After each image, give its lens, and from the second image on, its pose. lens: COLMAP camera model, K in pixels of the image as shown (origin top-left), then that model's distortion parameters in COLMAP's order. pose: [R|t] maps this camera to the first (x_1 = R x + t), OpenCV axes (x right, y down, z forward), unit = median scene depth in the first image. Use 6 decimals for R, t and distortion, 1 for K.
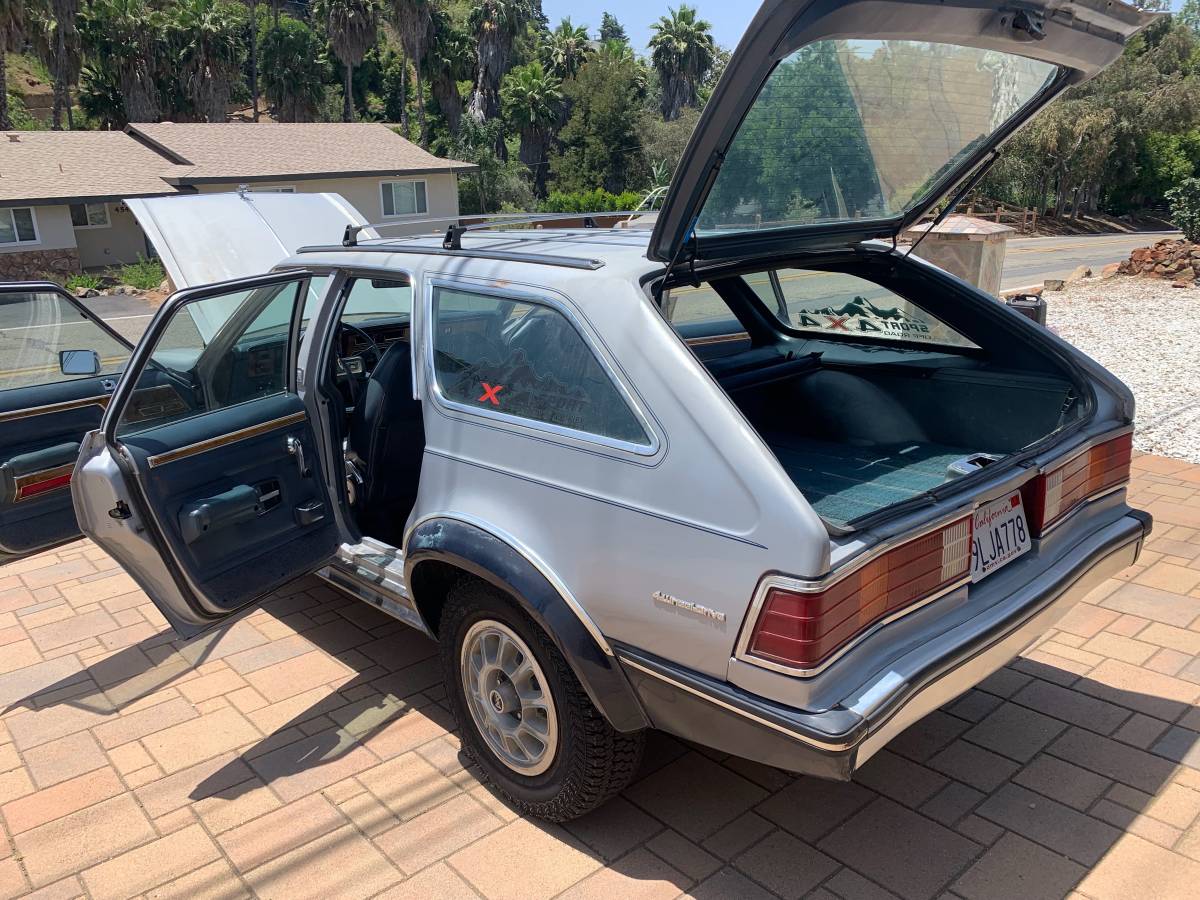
lens RADIAL K [[927.0, 0, 591.8], [0, 927.0, 464.8], [0, 0, 1]] dist [0.012853, -0.008190]
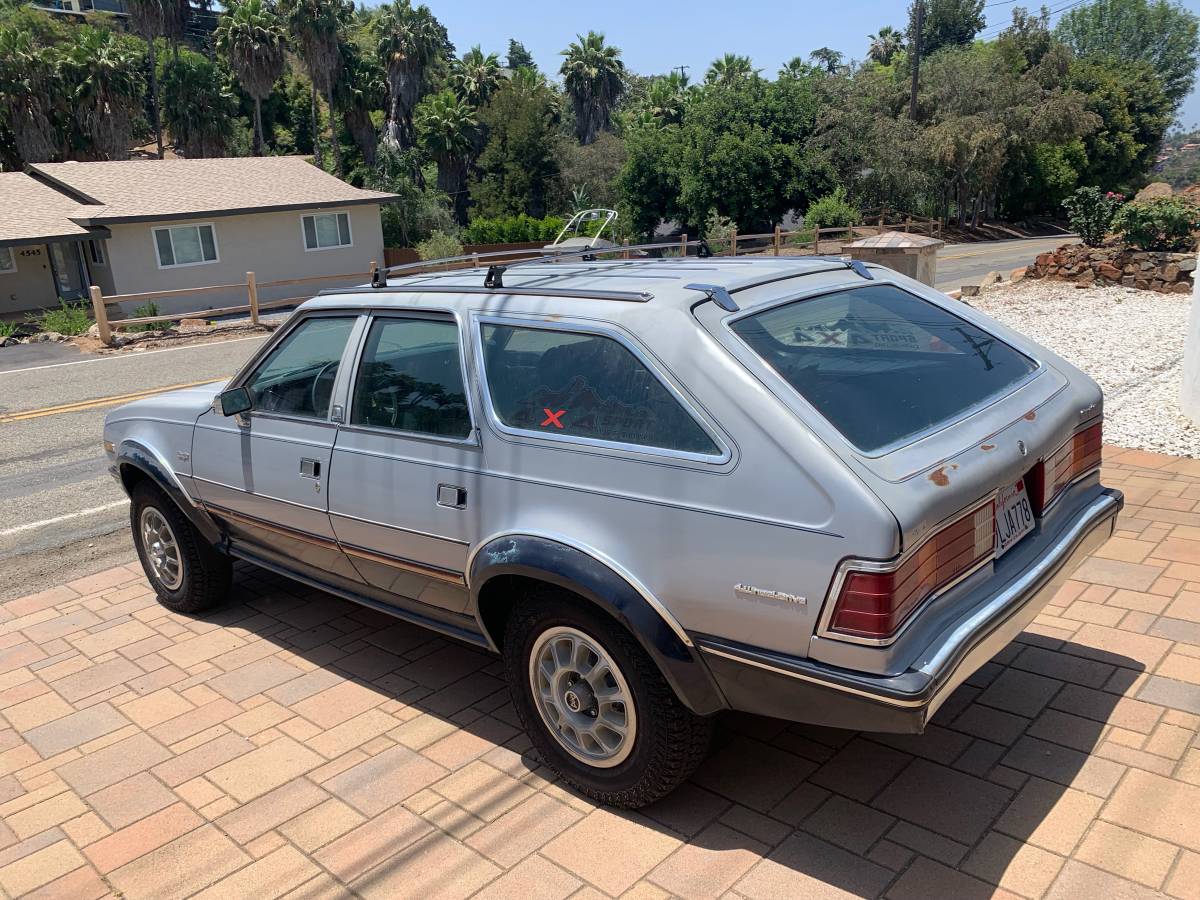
lens RADIAL K [[927.0, 0, 612.8], [0, 927.0, 465.8], [0, 0, 1]] dist [0.012853, -0.008190]
pose [[0.993450, -0.061174, 0.096512, -0.108826], [0.063258, 0.997822, -0.018683, 0.002755], [-0.095159, 0.024666, 0.995156, -0.067533]]
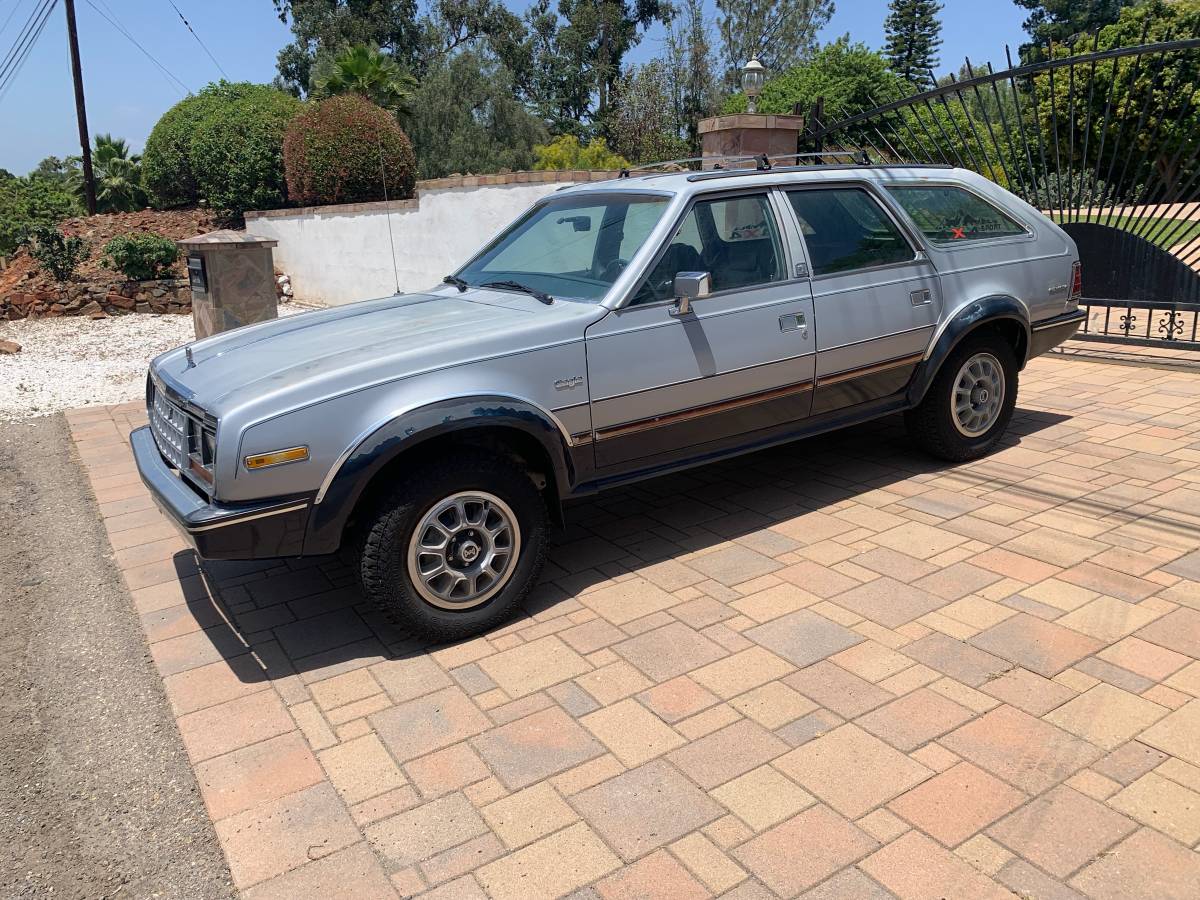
lens RADIAL K [[927.0, 0, 603.7], [0, 927.0, 450.1], [0, 0, 1]] dist [0.012853, -0.008190]
pose [[0.156199, -0.229873, 0.960604, -1.570834], [0.324391, 0.930535, 0.169930, -0.163735], [-0.932938, 0.285068, 0.219917, 1.015733]]
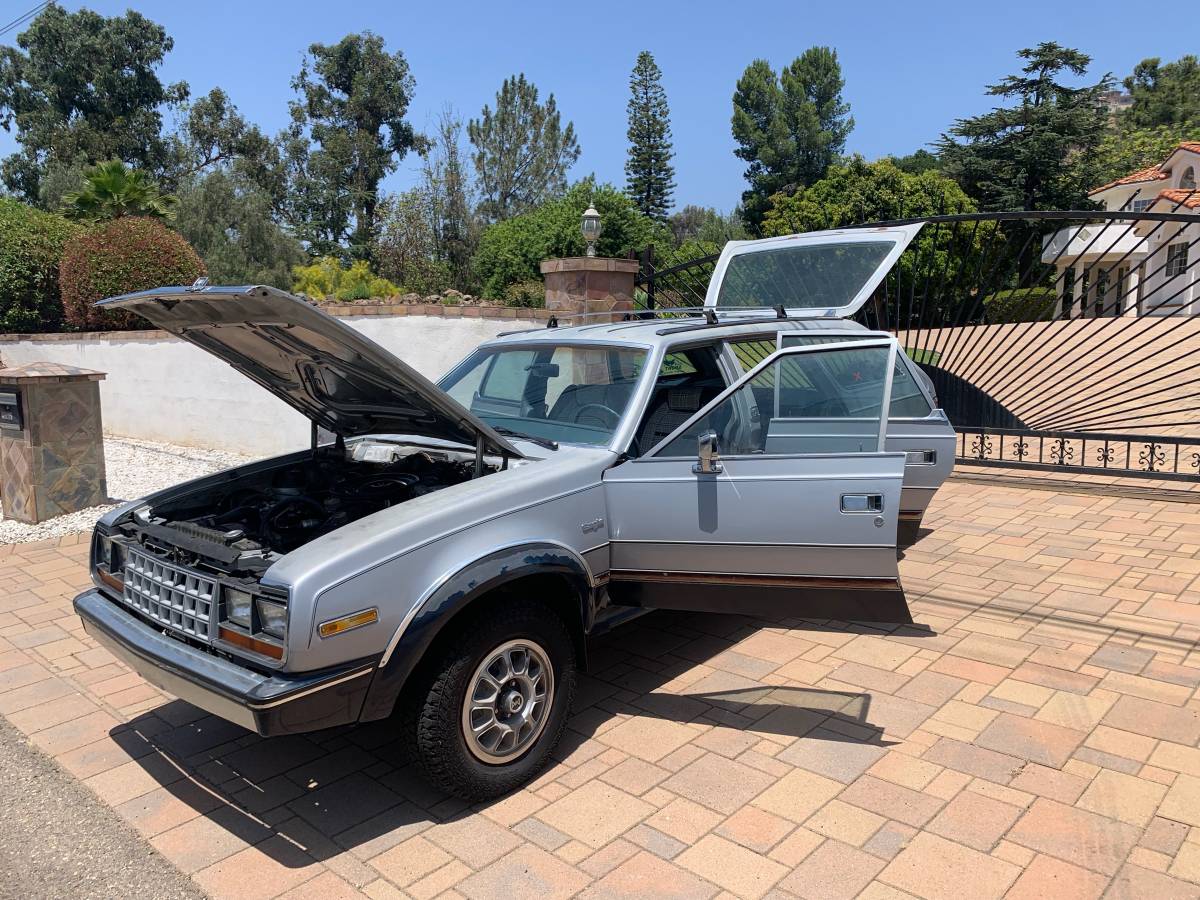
lens RADIAL K [[927.0, 0, 592.7], [0, 927.0, 465.6], [0, 0, 1]] dist [0.012853, -0.008190]
pose [[-0.095497, -0.125219, 0.987522, -1.615070], [0.322641, 0.934607, 0.149710, -0.296084], [-0.941692, 0.332912, -0.048851, 1.286867]]
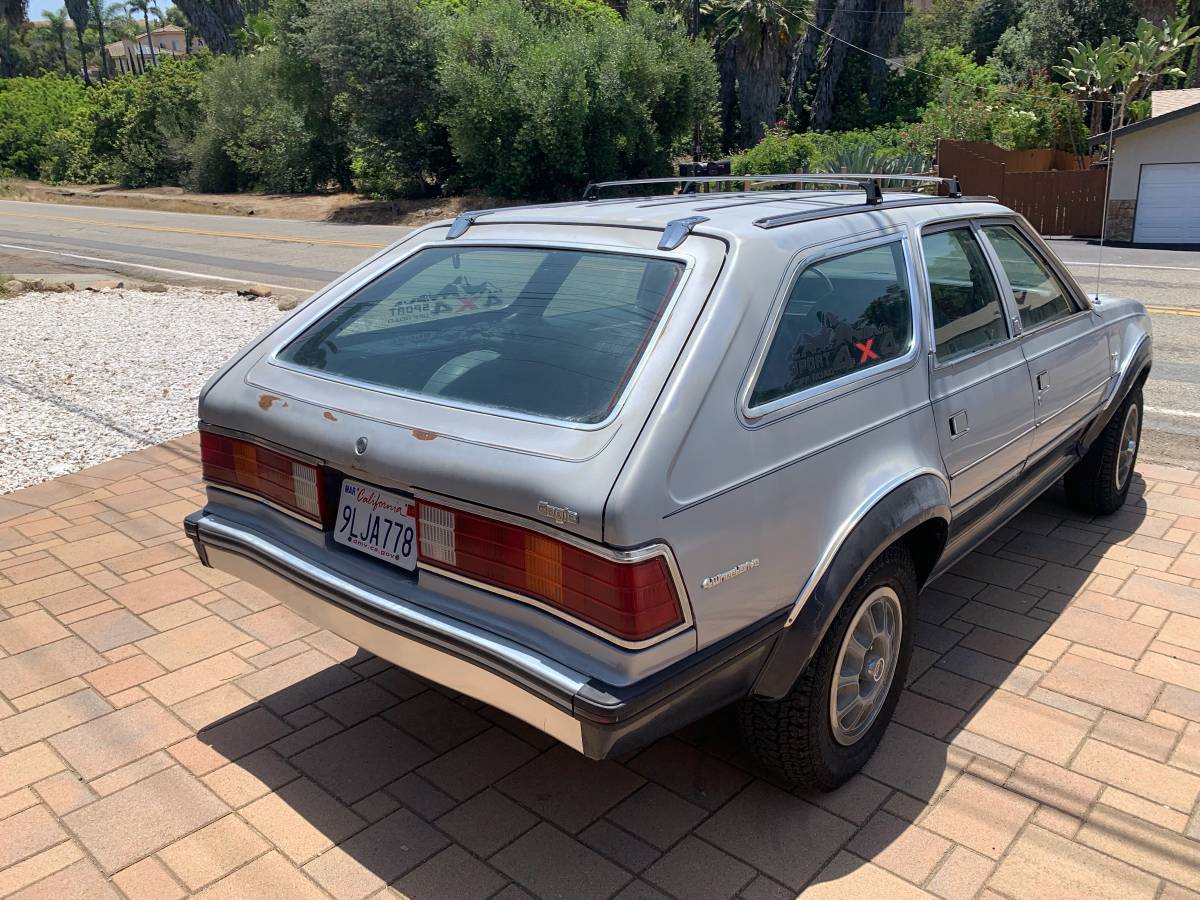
lens RADIAL K [[927.0, 0, 606.4], [0, 927.0, 446.4], [0, 0, 1]] dist [0.012853, -0.008190]
pose [[0.145492, 0.317441, -0.937050, 0.938871], [-0.270751, 0.923747, 0.270896, -0.227422], [0.951591, 0.214293, 0.220346, 0.687747]]
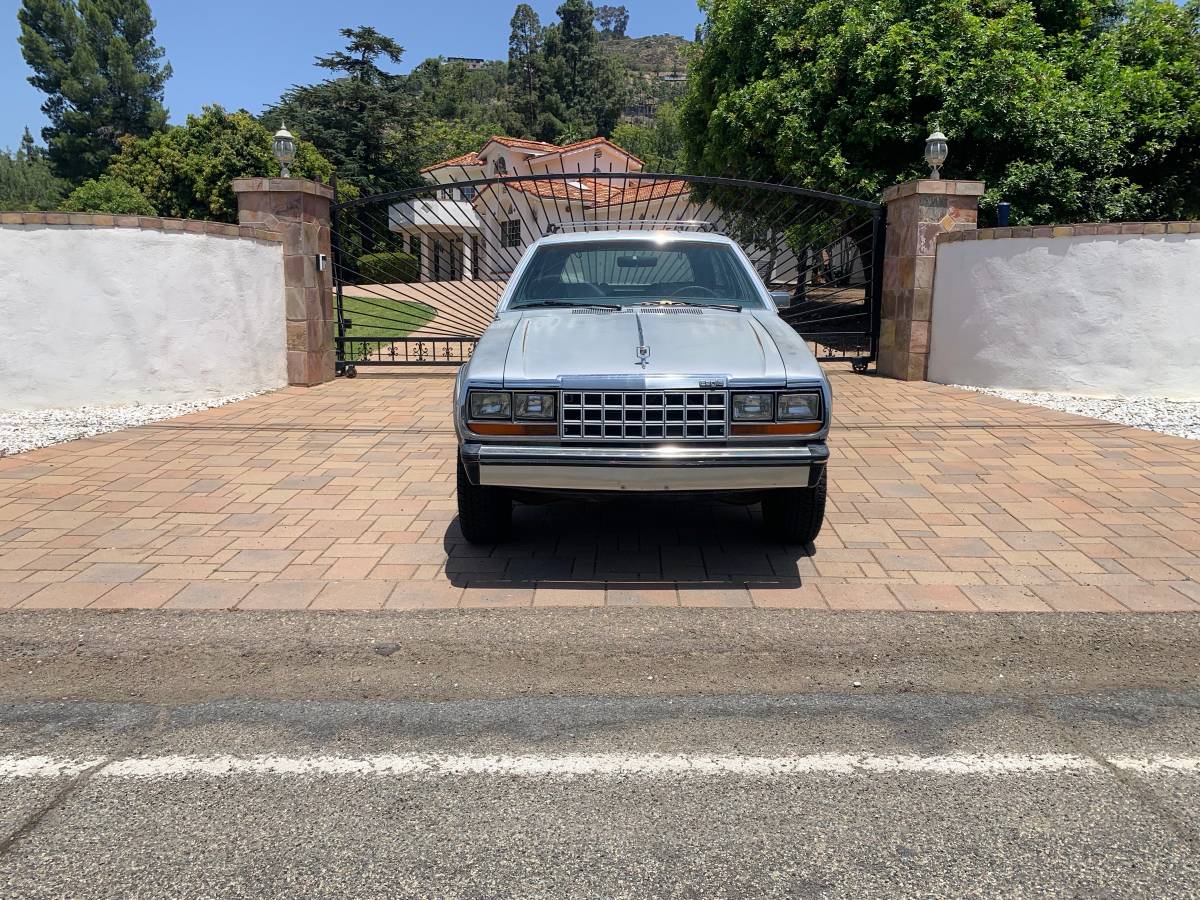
lens RADIAL K [[927.0, 0, 610.7], [0, 927.0, 456.0], [0, 0, 1]] dist [0.012853, -0.008190]
pose [[-0.744417, -0.098914, 0.660348, -1.380124], [0.218951, 0.898125, 0.381356, -0.585531], [-0.630796, 0.428472, -0.646922, 2.524031]]
